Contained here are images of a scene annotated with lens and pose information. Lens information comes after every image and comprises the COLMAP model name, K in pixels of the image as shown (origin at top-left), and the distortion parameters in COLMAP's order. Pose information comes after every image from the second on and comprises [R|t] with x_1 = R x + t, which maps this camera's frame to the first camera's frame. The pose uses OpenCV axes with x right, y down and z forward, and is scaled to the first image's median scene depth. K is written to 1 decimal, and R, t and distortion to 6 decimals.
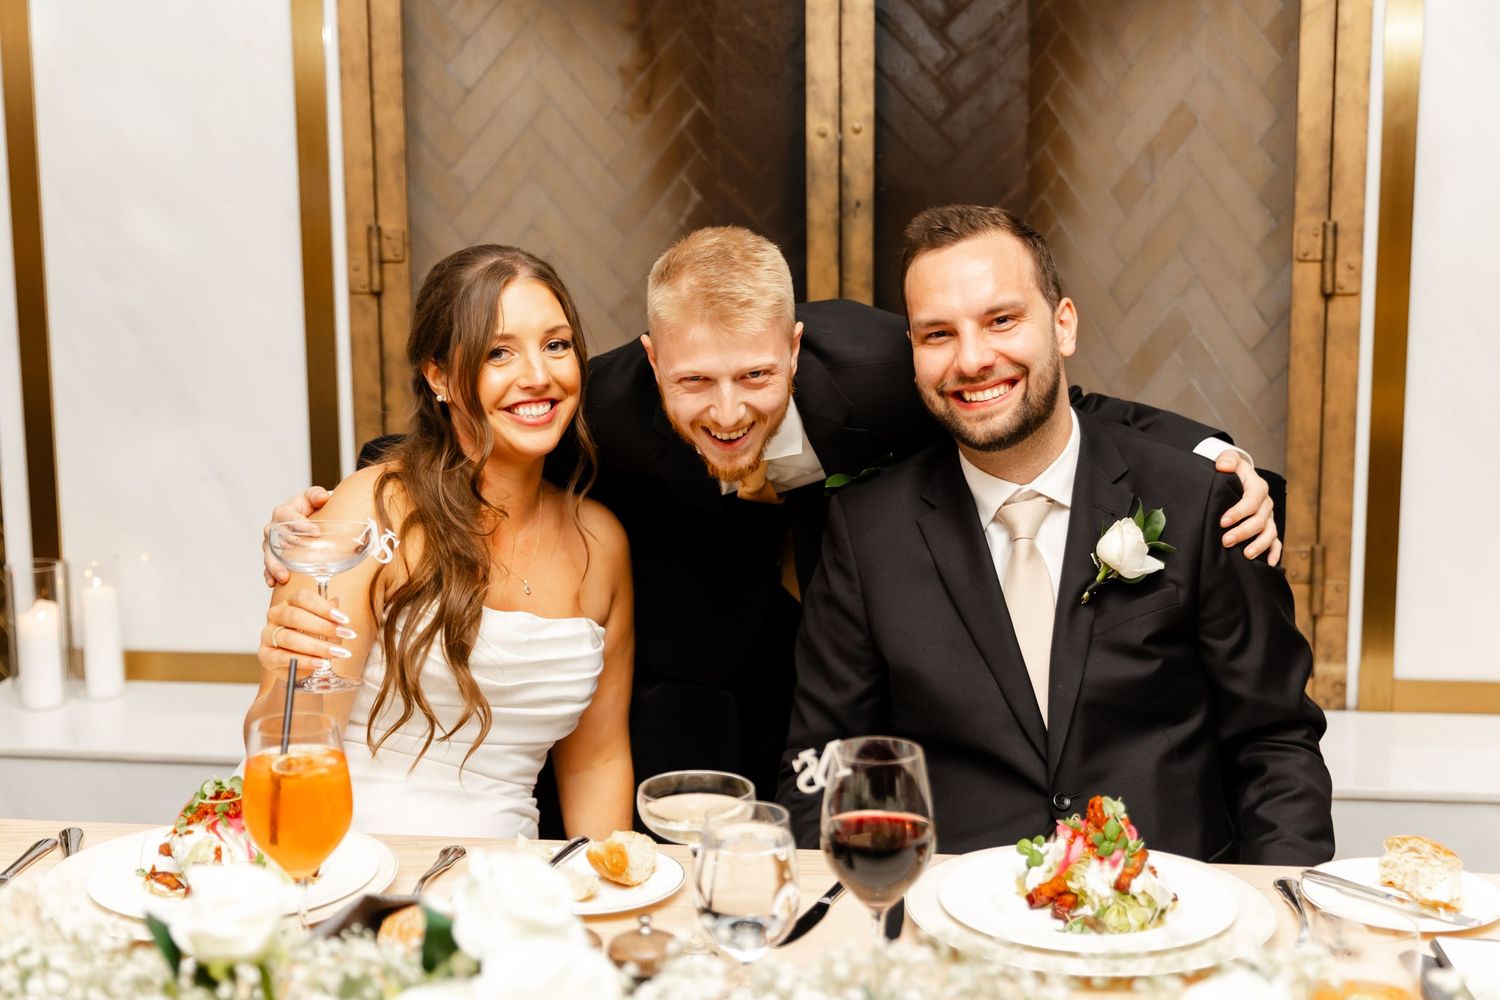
lens RADIAL K [[2194.9, 0, 750.0], [0, 2194.9, 500.0], [0, 0, 1]] dist [0.007538, -0.031088]
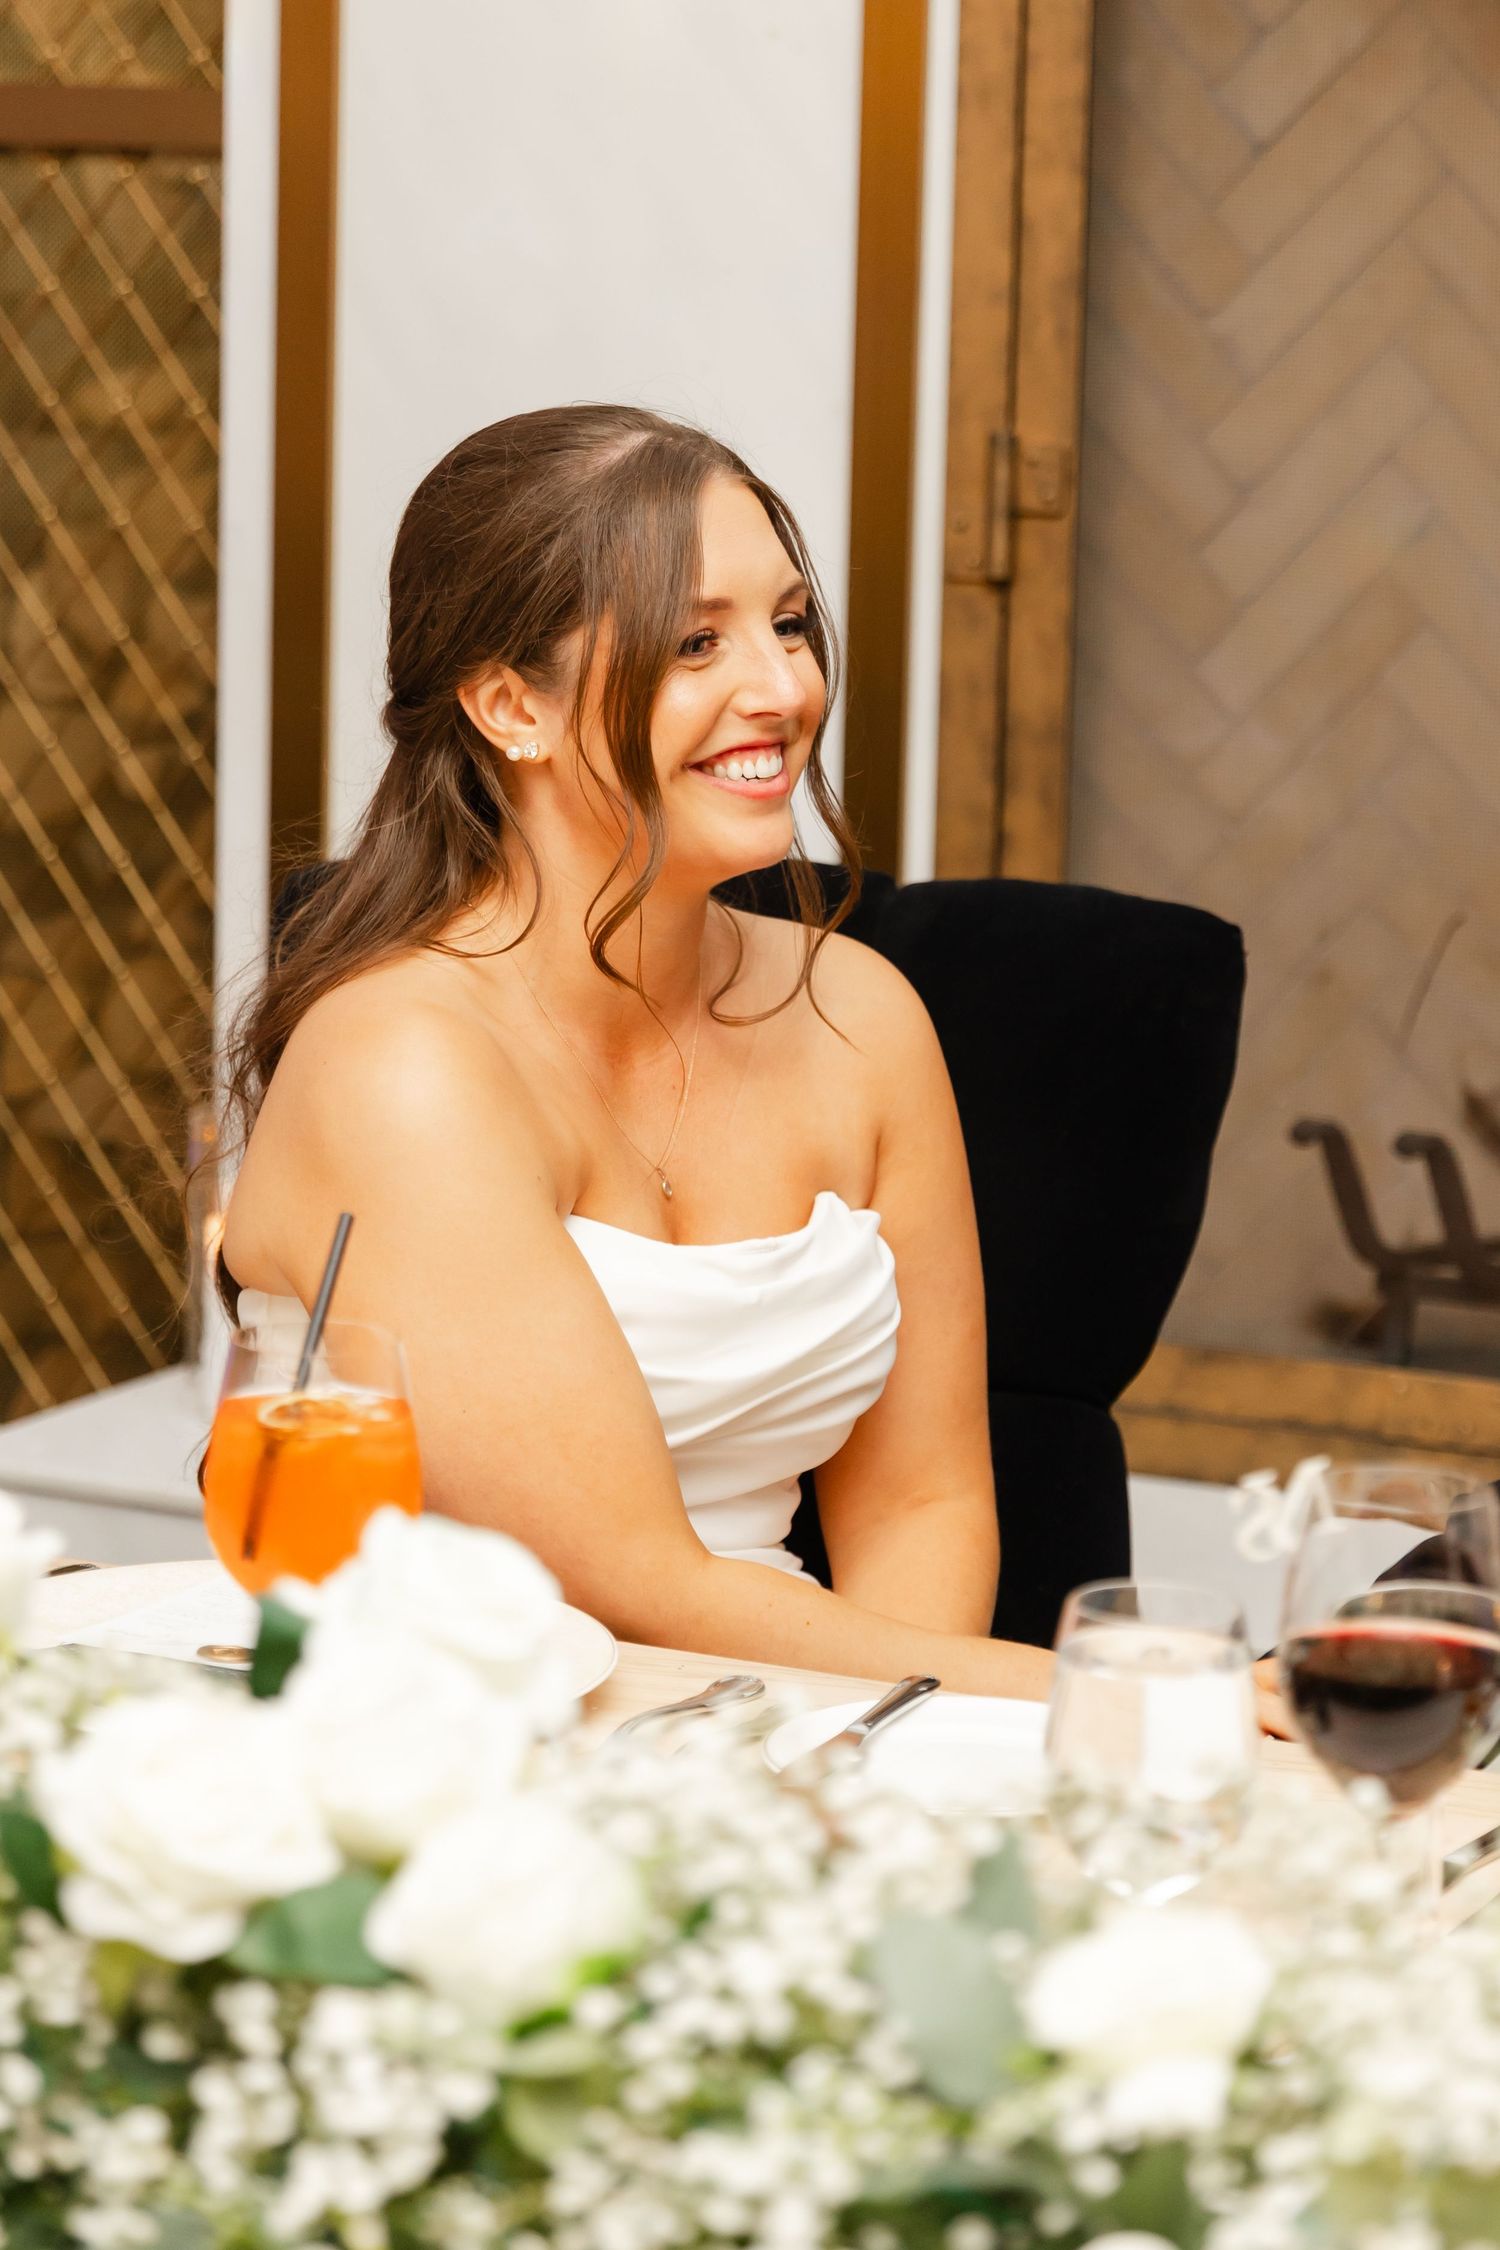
lens RADIAL K [[5467.8, 0, 857.6], [0, 5467.8, 1093.3], [0, 0, 1]] dist [-0.007107, 0.357548]
pose [[0.955473, 0.080239, -0.283960, 0.134779], [-0.086103, 0.996252, -0.008208, 0.023261], [0.282237, 0.032292, 0.958801, -0.090569]]
